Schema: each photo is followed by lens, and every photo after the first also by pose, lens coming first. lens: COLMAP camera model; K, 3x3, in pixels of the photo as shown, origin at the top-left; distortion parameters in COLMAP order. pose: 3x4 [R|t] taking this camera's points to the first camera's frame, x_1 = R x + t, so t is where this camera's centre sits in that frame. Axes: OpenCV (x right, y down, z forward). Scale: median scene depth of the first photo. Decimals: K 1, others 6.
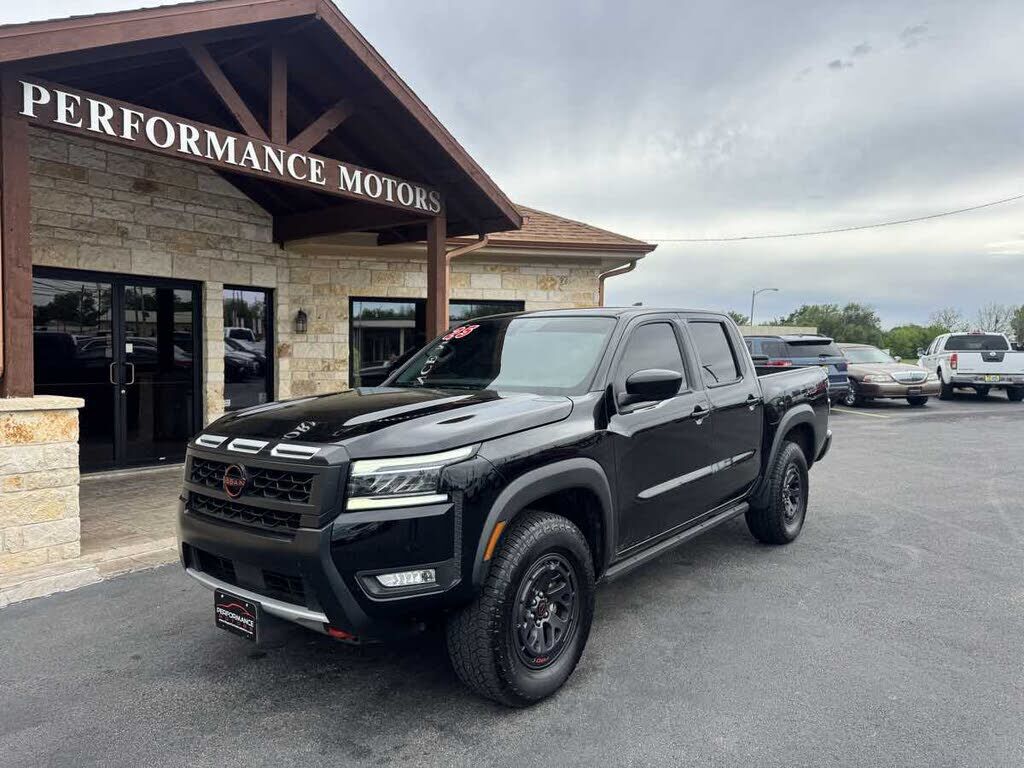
lens RADIAL K [[722.6, 0, 518.7], [0, 722.6, 384.1], [0, 0, 1]] dist [0.041594, -0.052351]
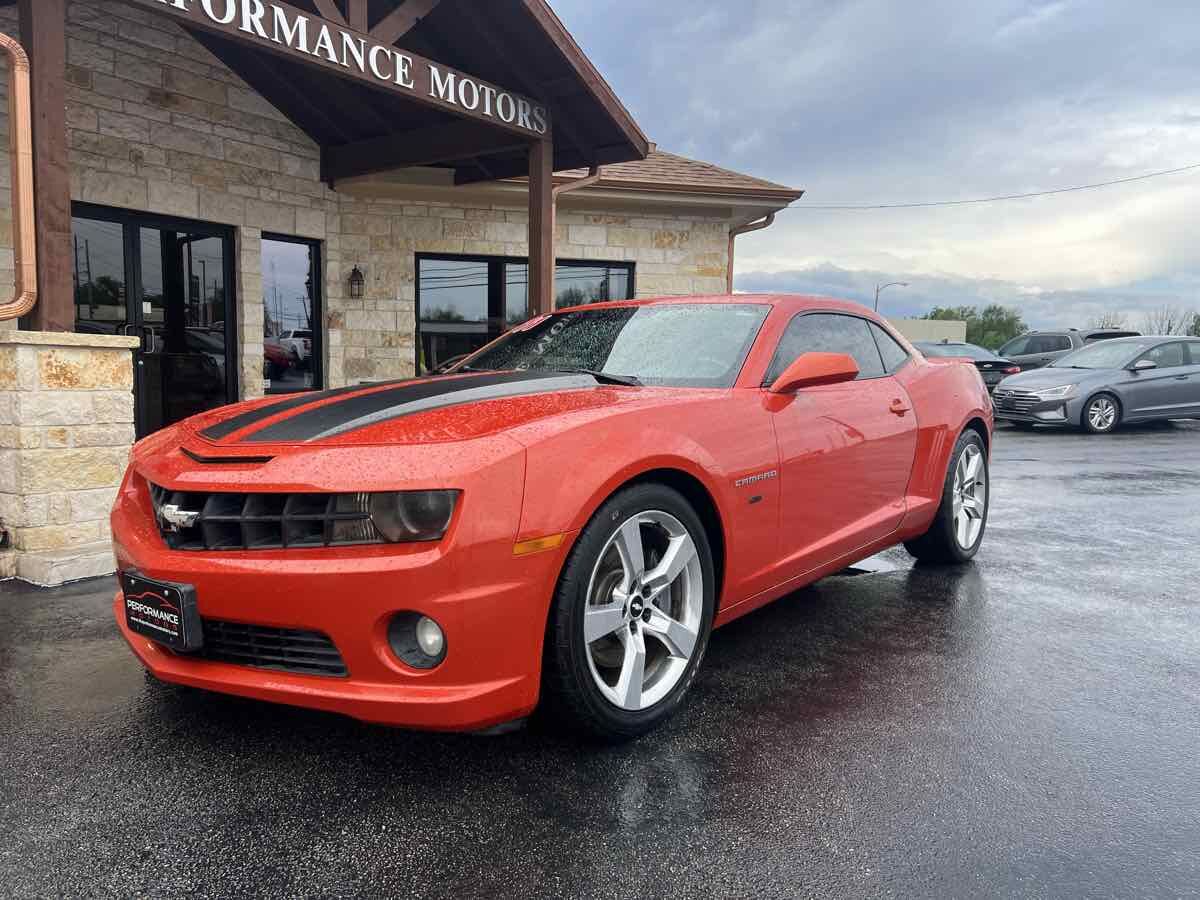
lens RADIAL K [[909.8, 0, 606.1], [0, 909.8, 450.0], [0, 0, 1]] dist [0.009569, 0.010920]
pose [[0.999429, 0.003661, 0.033589, -0.075441], [-0.005262, 0.998848, 0.047699, 0.058450], [-0.033376, -0.047849, 0.998297, -0.011008]]
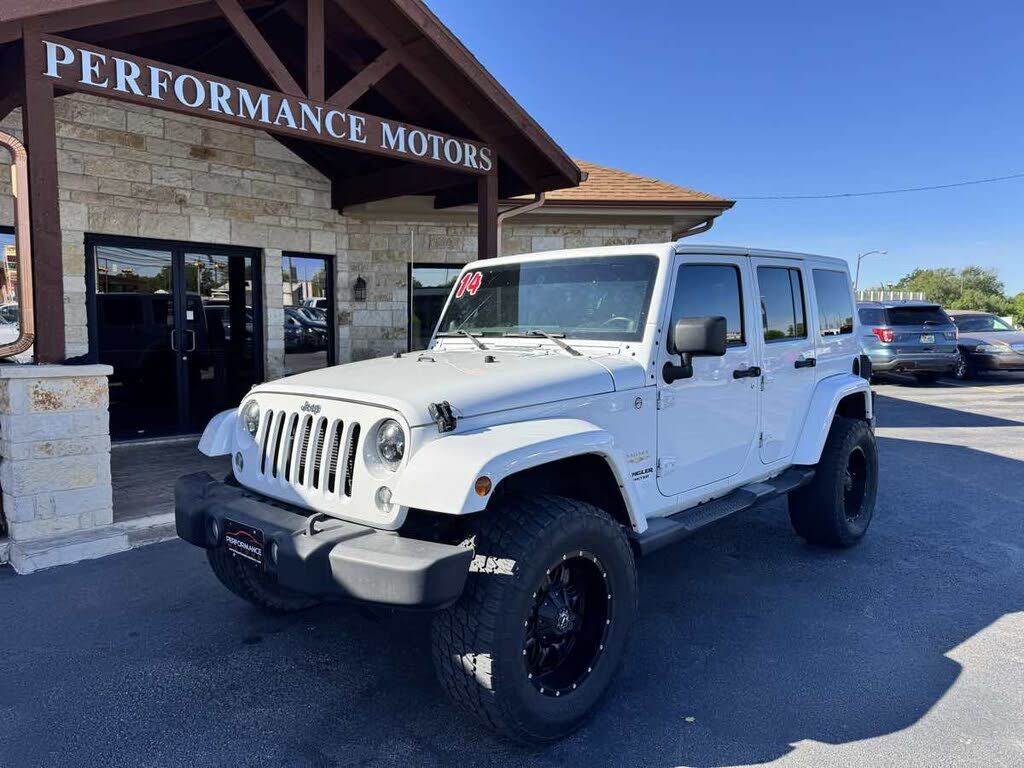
lens RADIAL K [[721.2, 0, 512.0], [0, 721.2, 384.0], [0, 0, 1]] dist [0.056402, -0.073628]
pose [[0.991460, 0.010945, -0.129948, 0.043628], [-0.005251, 0.999014, 0.044079, -0.001202], [0.130302, -0.043021, 0.990541, 0.055910]]
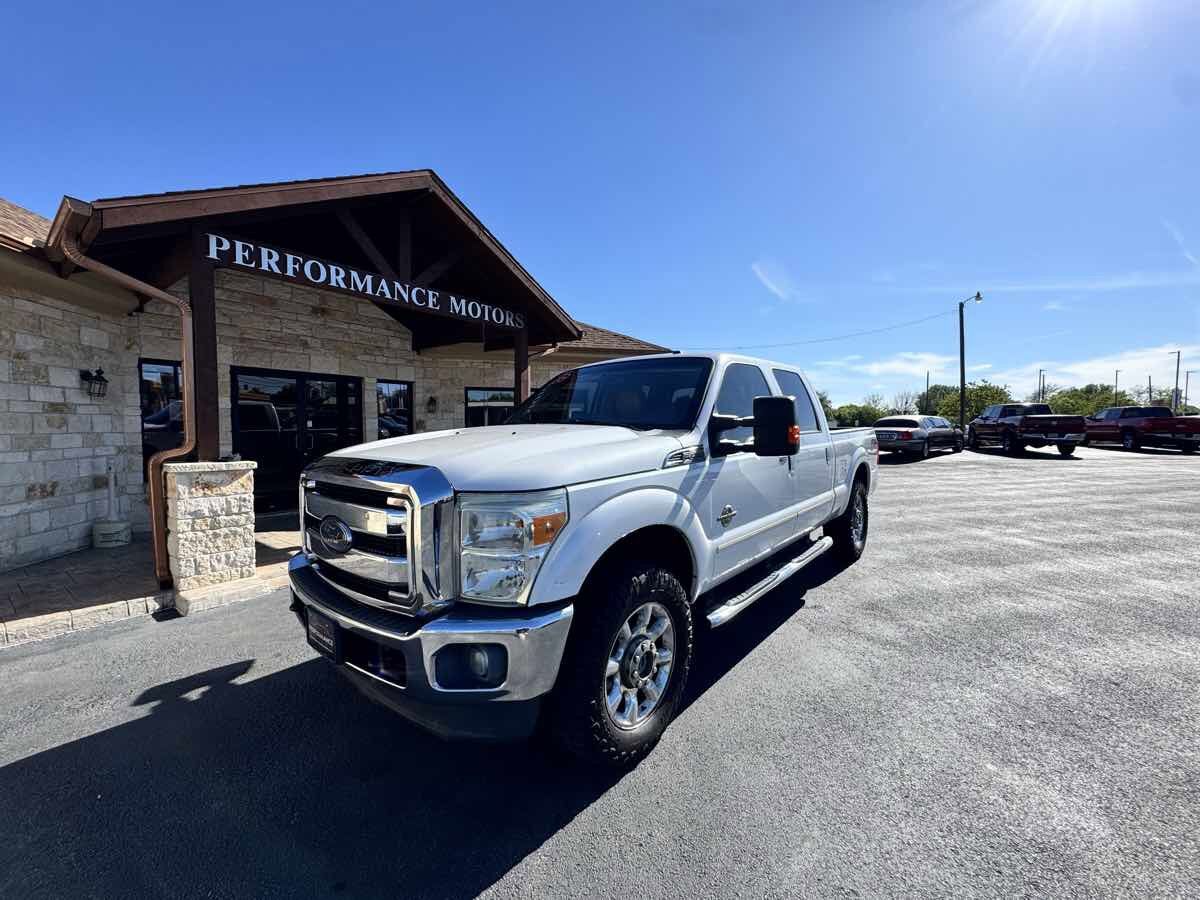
lens RADIAL K [[478.9, 0, 602.0], [0, 478.9, 448.5], [0, 0, 1]] dist [-0.003315, -0.000650]
pose [[0.999889, -0.003495, 0.014507, 0.032195], [0.003363, 0.999953, 0.009103, -0.007735], [-0.014538, -0.009054, 0.999853, 0.047006]]
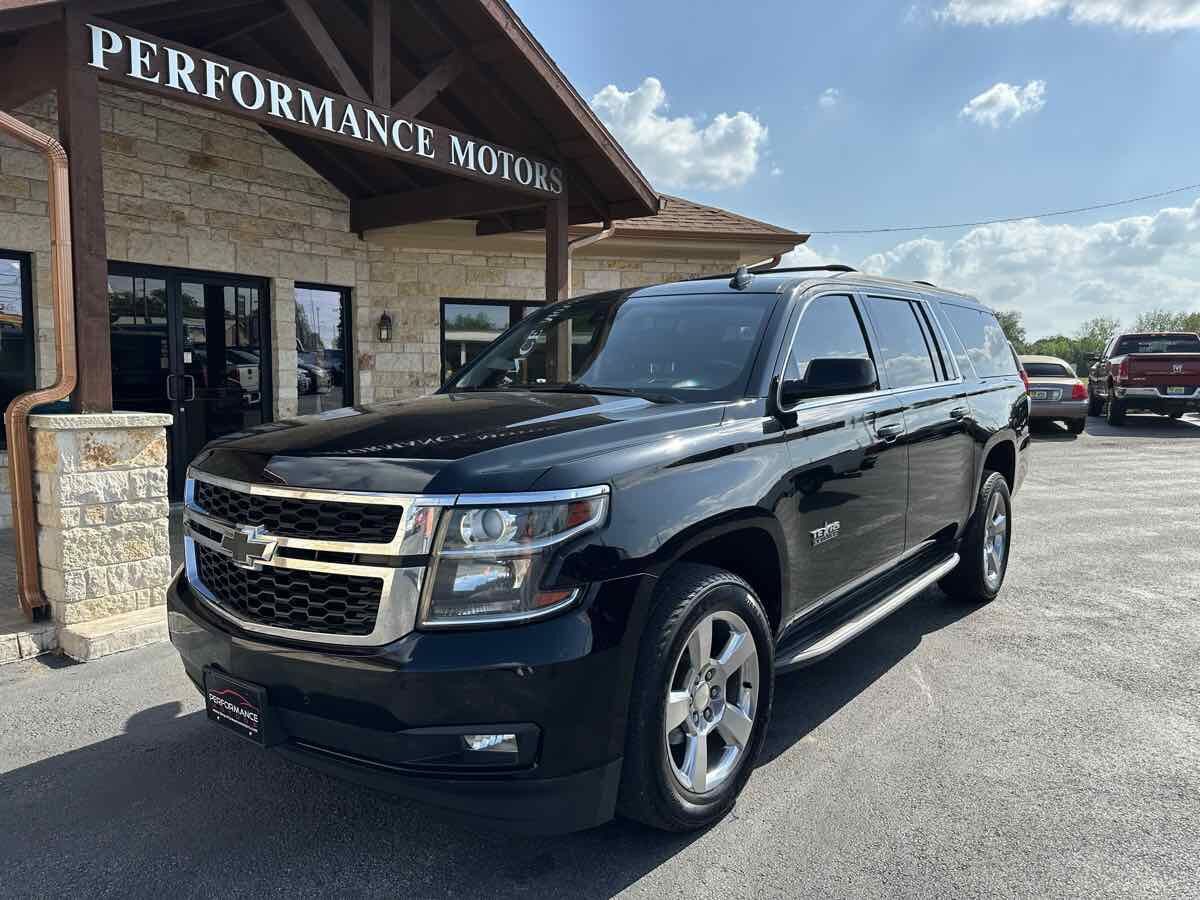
lens RADIAL K [[845.2, 0, 600.0], [0, 845.2, 450.0], [0, 0, 1]] dist [0.056402, -0.073628]
pose [[0.999980, 0.001135, 0.006207, -0.070788], [-0.001451, 0.998687, 0.051201, 0.006112], [-0.006140, -0.051209, 0.998669, 0.011137]]
